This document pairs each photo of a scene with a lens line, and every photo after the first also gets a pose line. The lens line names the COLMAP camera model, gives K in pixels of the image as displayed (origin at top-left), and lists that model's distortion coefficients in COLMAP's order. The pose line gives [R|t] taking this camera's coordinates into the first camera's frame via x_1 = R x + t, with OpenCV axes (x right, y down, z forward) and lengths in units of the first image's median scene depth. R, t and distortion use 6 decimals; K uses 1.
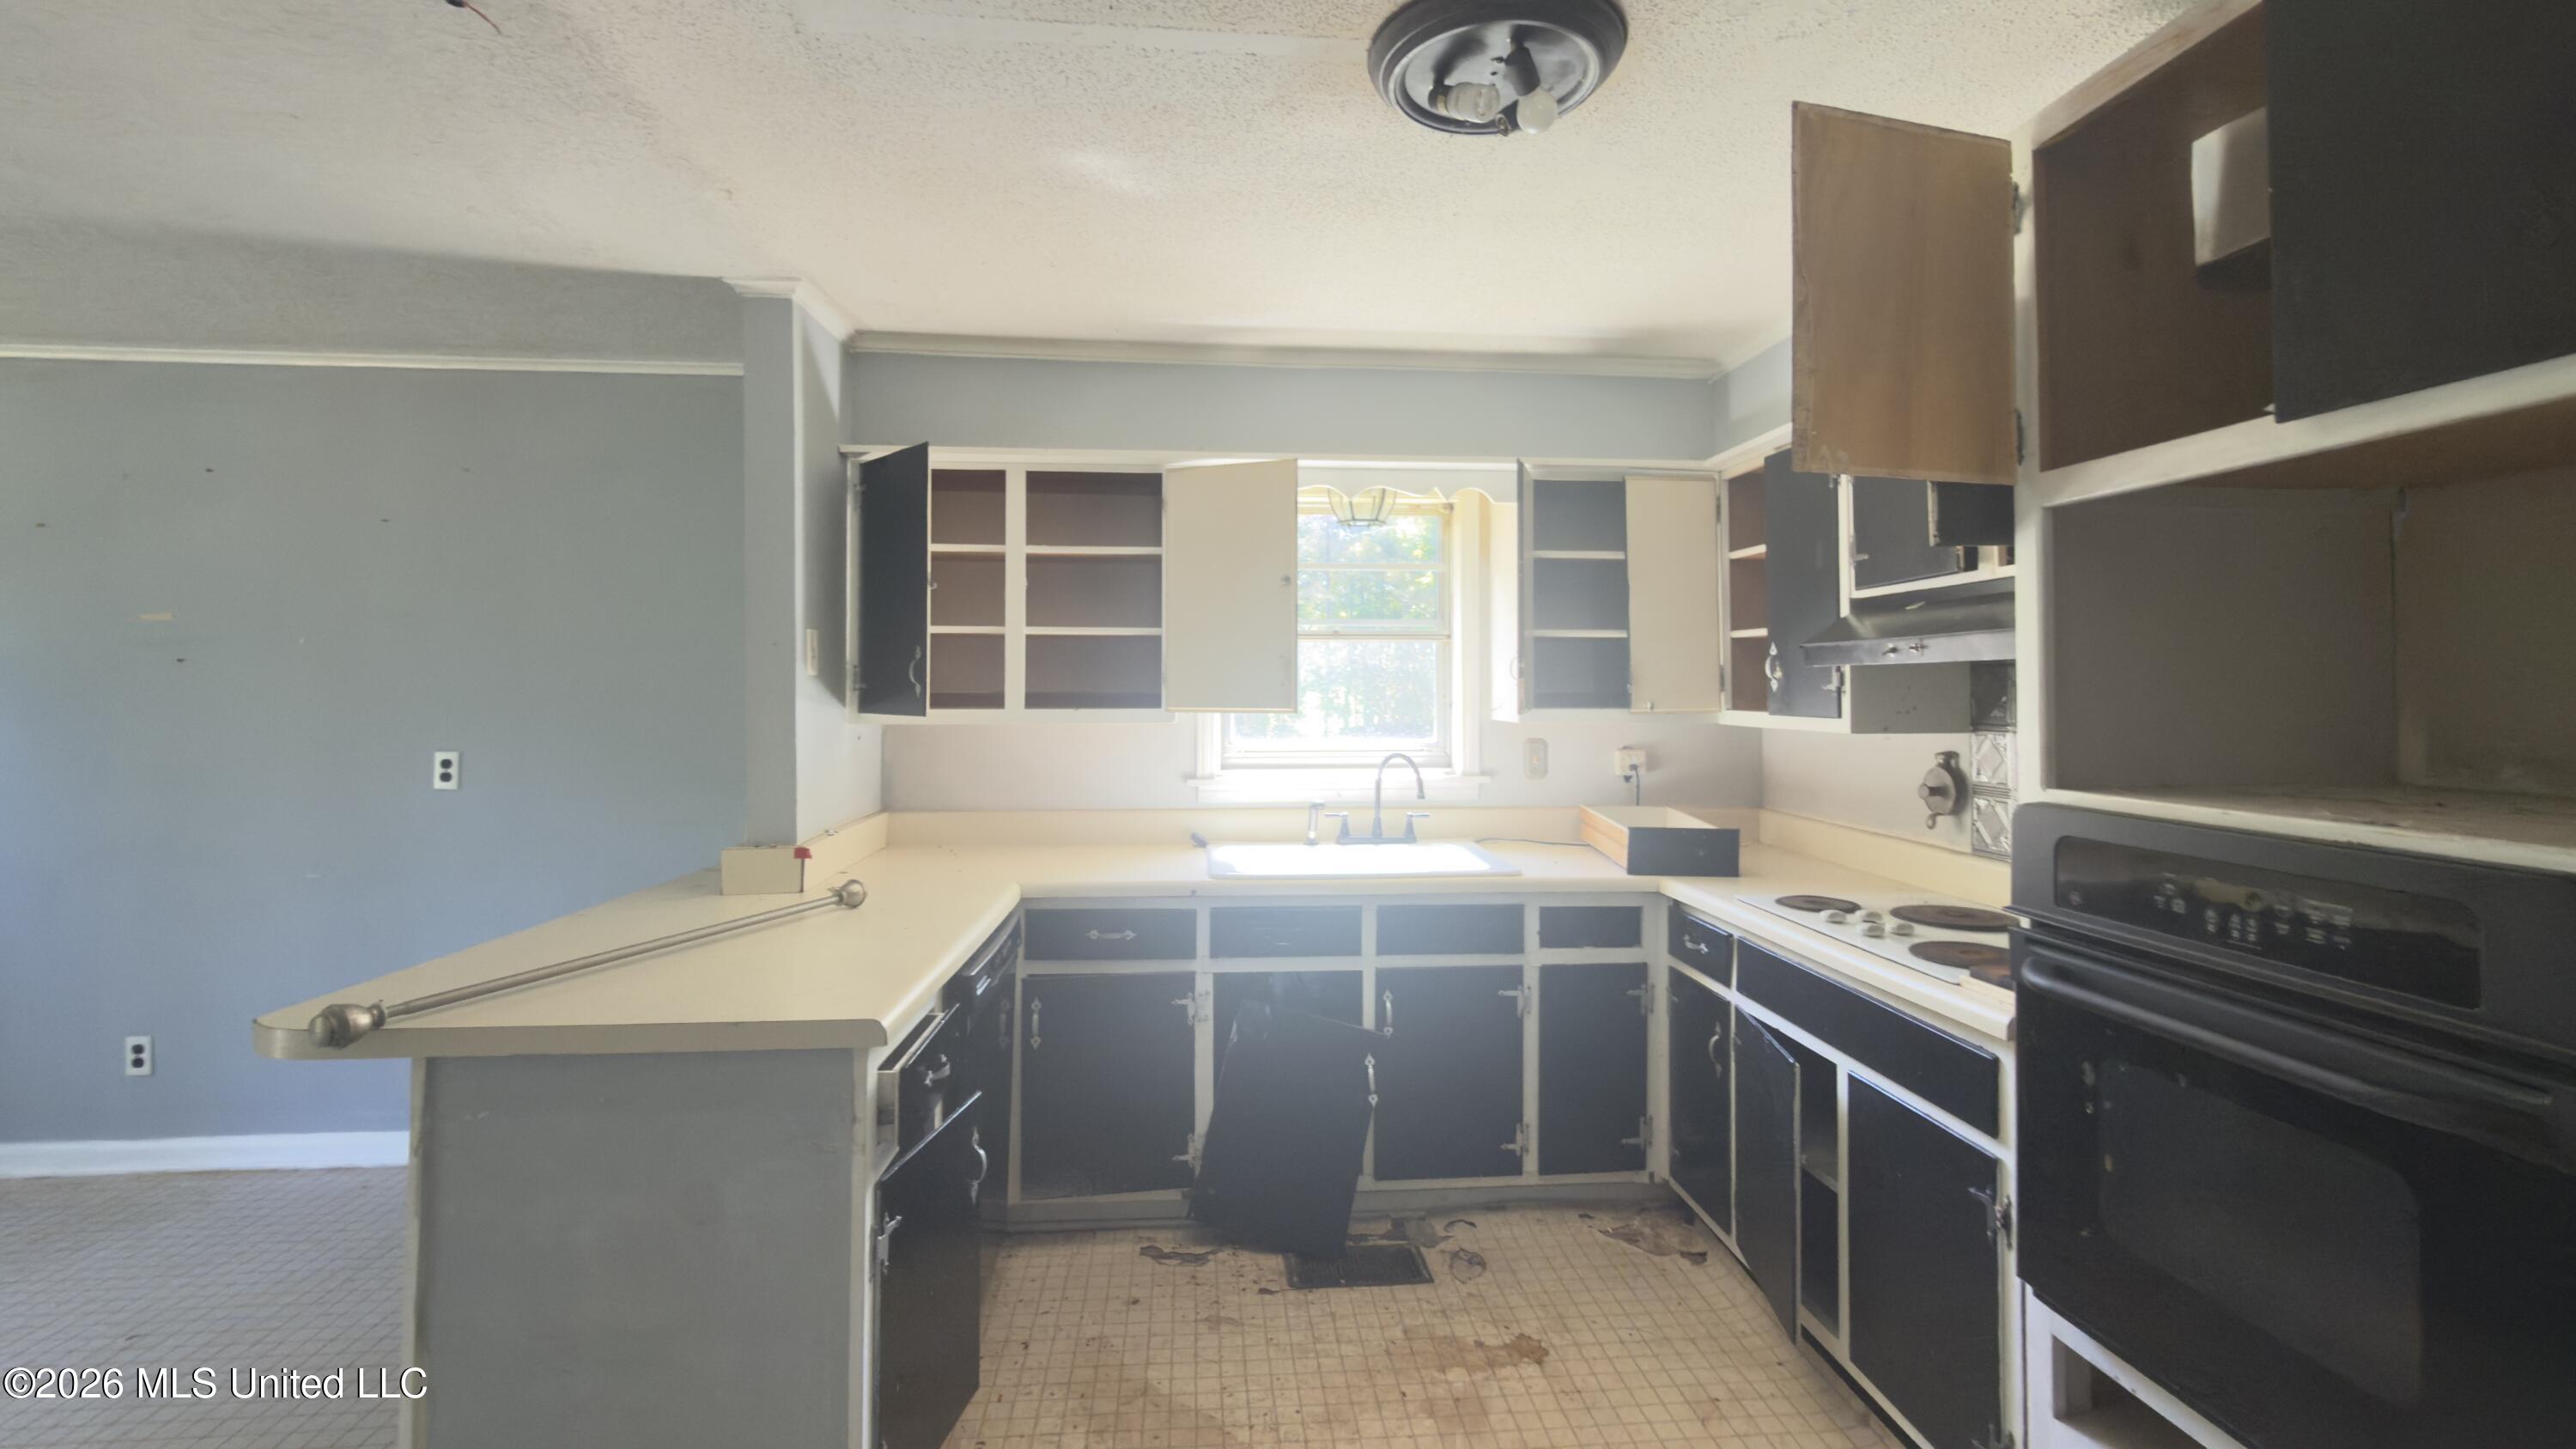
lens RADIAL K [[1073.1, 0, 1287.7], [0, 1073.1, 668.3], [0, 0, 1]] dist [0.002254, -0.000087]
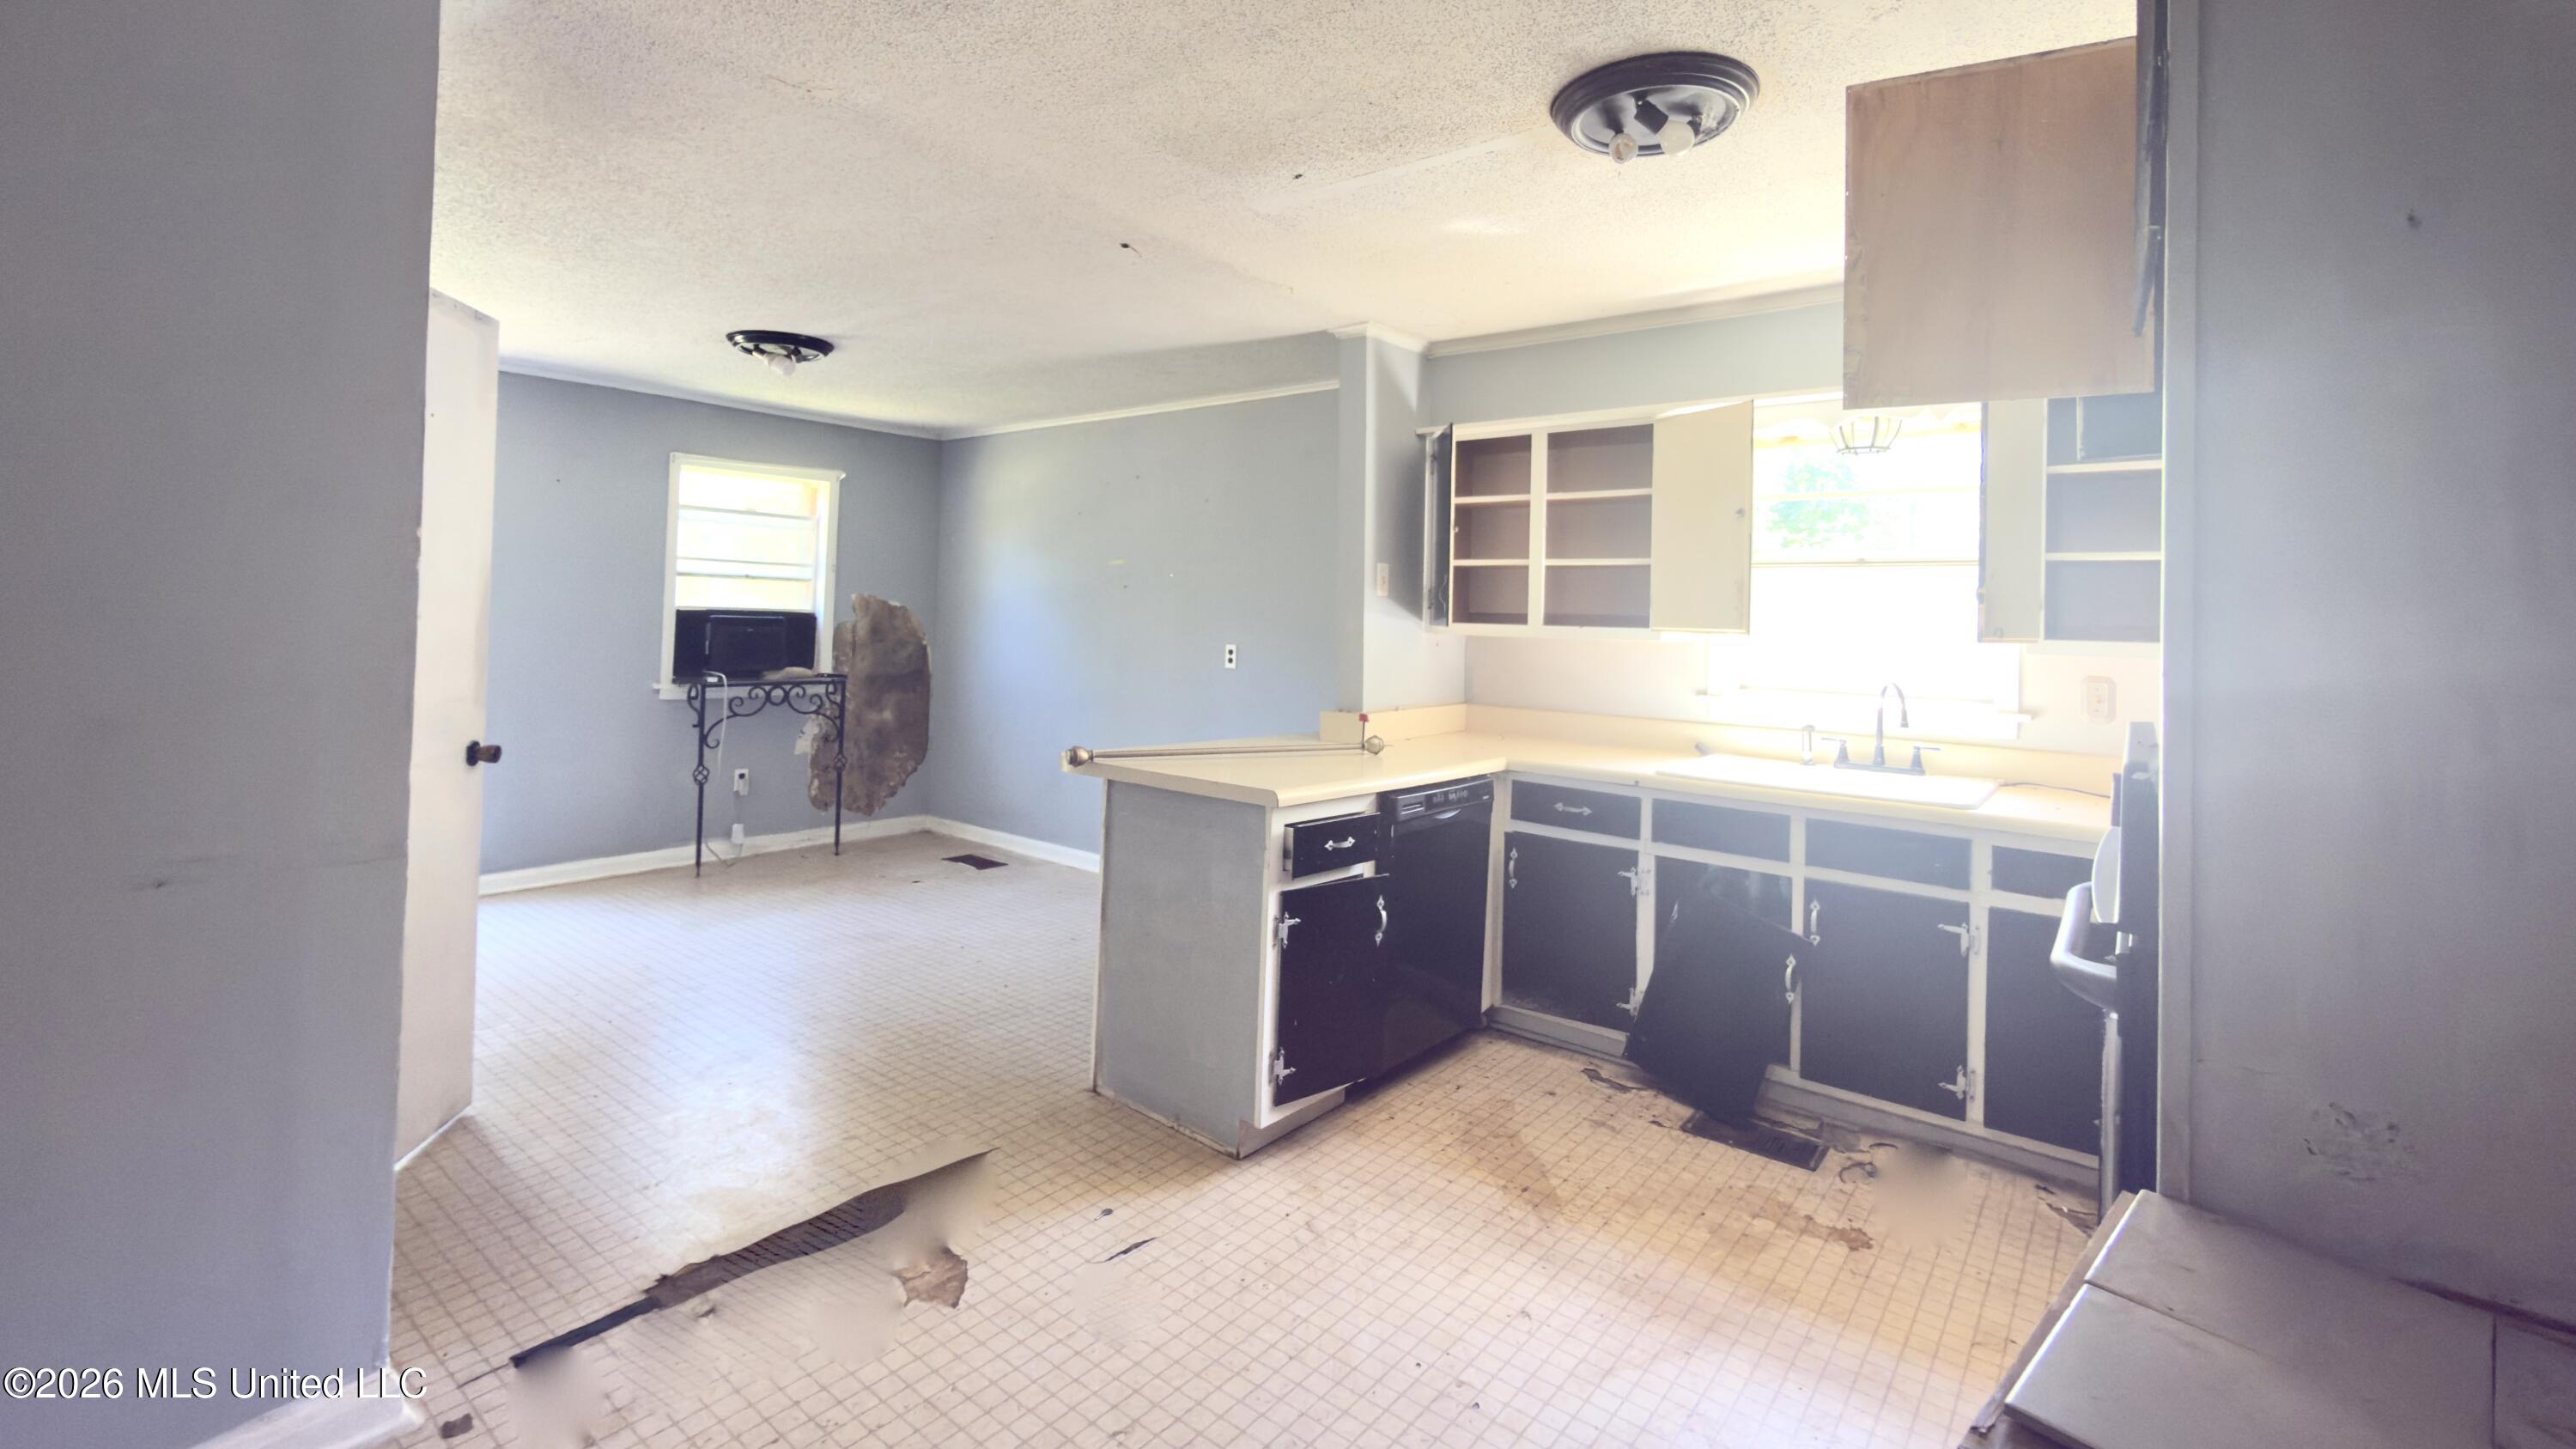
lens RADIAL K [[1103.5, 0, 1288.6], [0, 1103.5, 597.1], [0, 0, 1]] dist [-0.001648, -0.000060]
pose [[0.724761, 0.006920, -0.688966, 0.464147], [-0.012880, 0.999911, -0.003506, 0.014858], [0.688880, 0.011415, 0.724785, -0.139050]]
